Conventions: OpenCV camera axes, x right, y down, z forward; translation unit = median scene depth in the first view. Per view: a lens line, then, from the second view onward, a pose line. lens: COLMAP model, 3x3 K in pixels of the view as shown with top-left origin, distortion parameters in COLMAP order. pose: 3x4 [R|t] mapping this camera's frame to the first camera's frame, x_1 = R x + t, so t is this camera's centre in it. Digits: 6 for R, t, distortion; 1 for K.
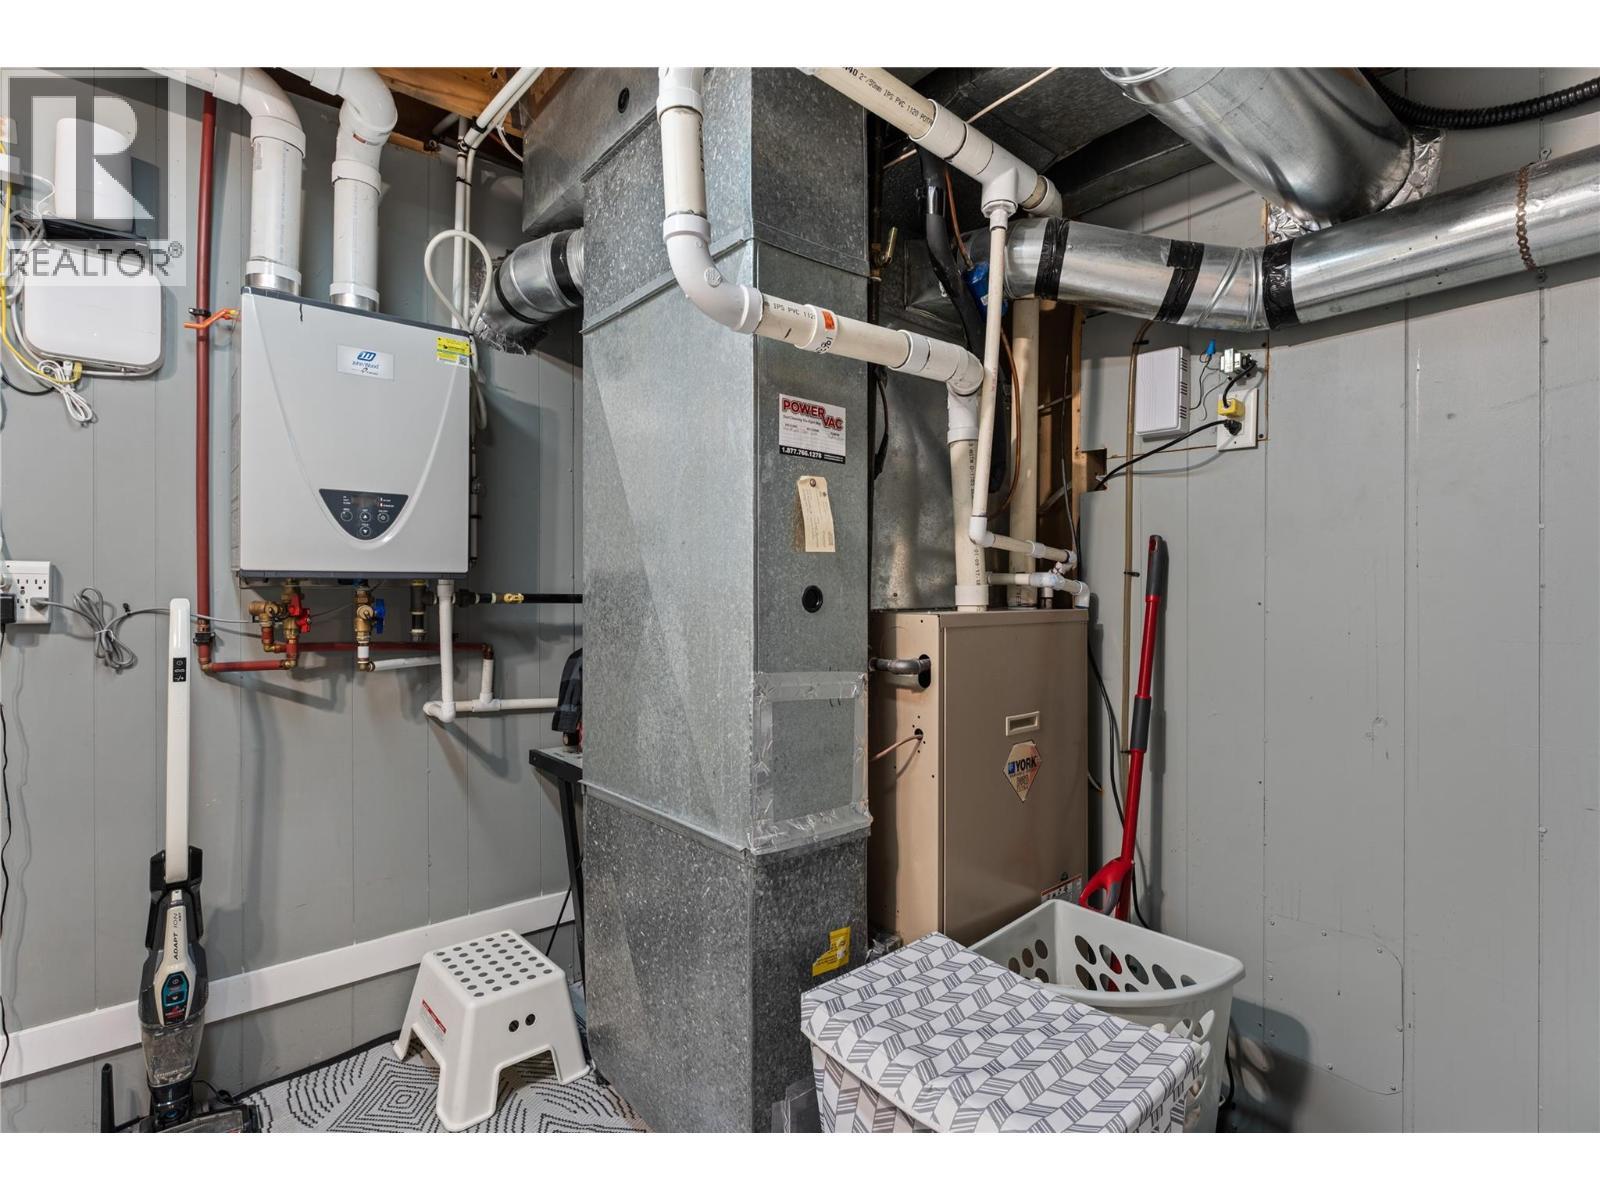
lens RADIAL K [[775.7, 0, 805.6], [0, 775.7, 584.2], [0, 0, 1]] dist [-0.001927, -0.000320]
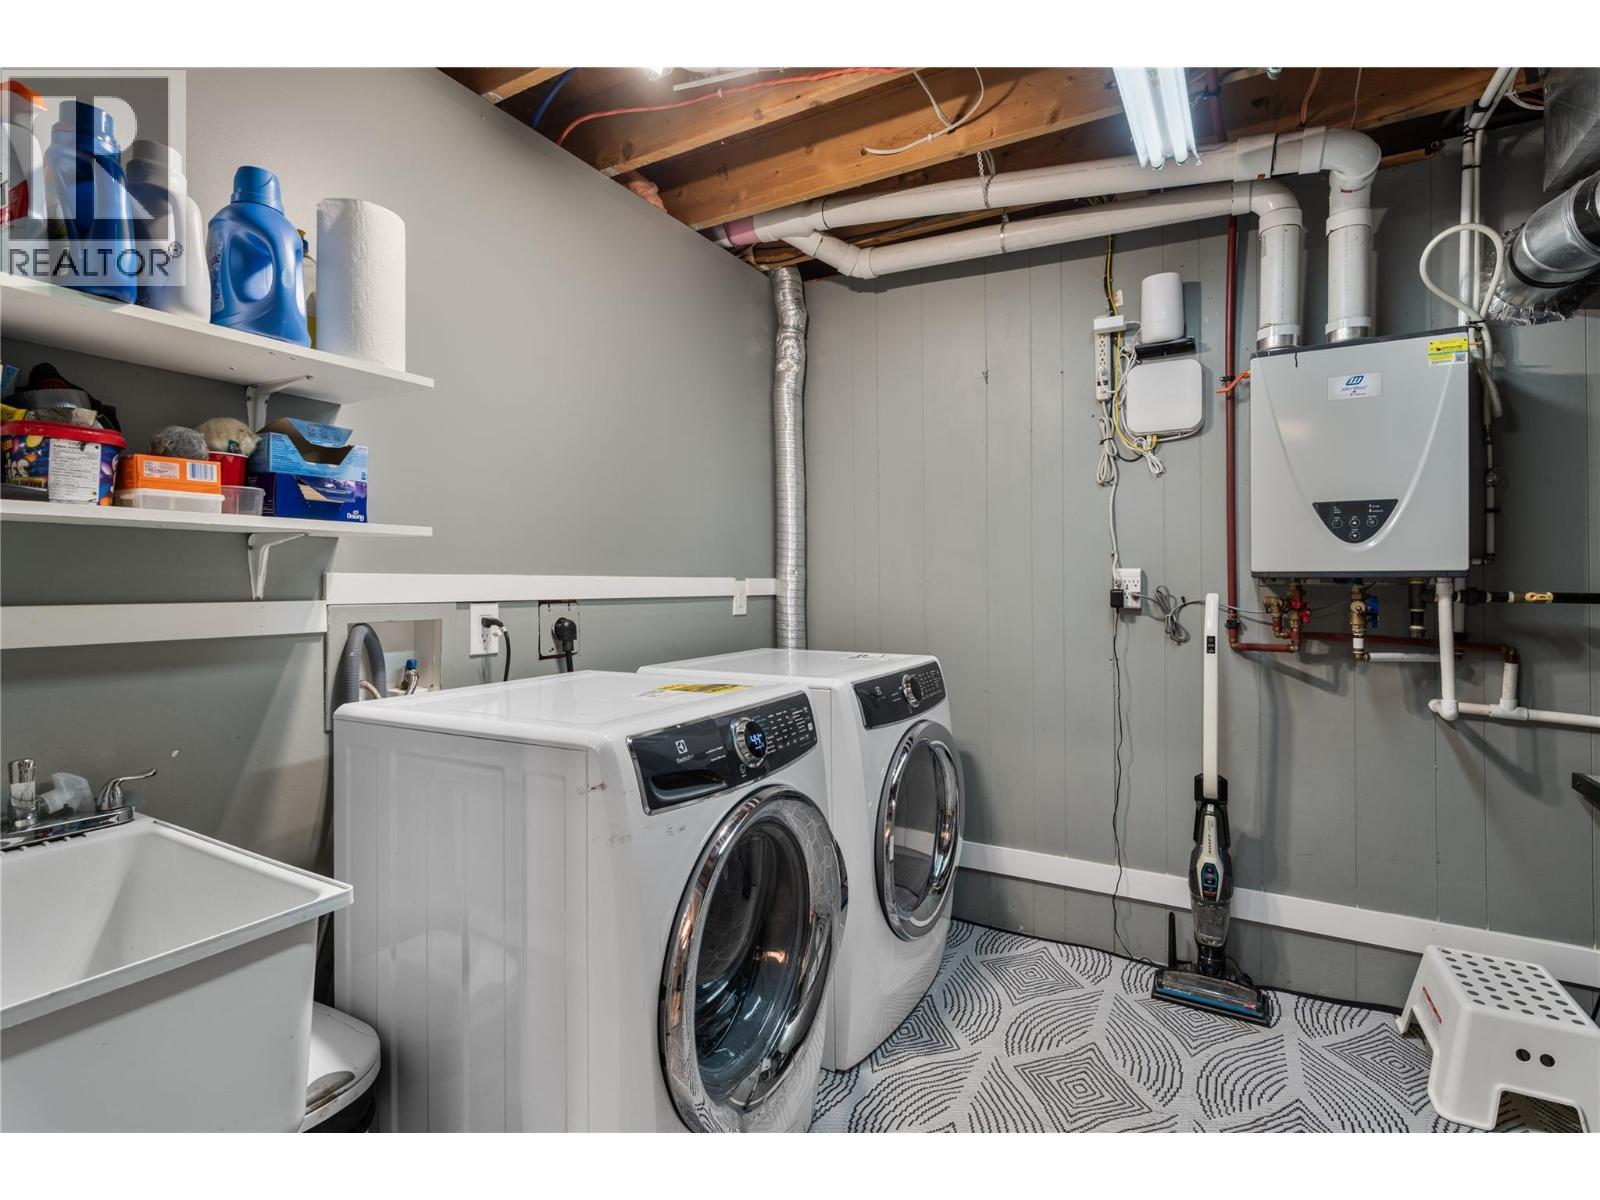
lens RADIAL K [[775.7, 0, 805.6], [0, 775.7, 584.2], [0, 0, 1]] dist [-0.001927, -0.000320]
pose [[0.346144, 0.000485, -0.938181, 0.198704], [0.004500, 0.999988, 0.002177, -0.003581], [0.938171, -0.004975, 0.346137, -0.131206]]
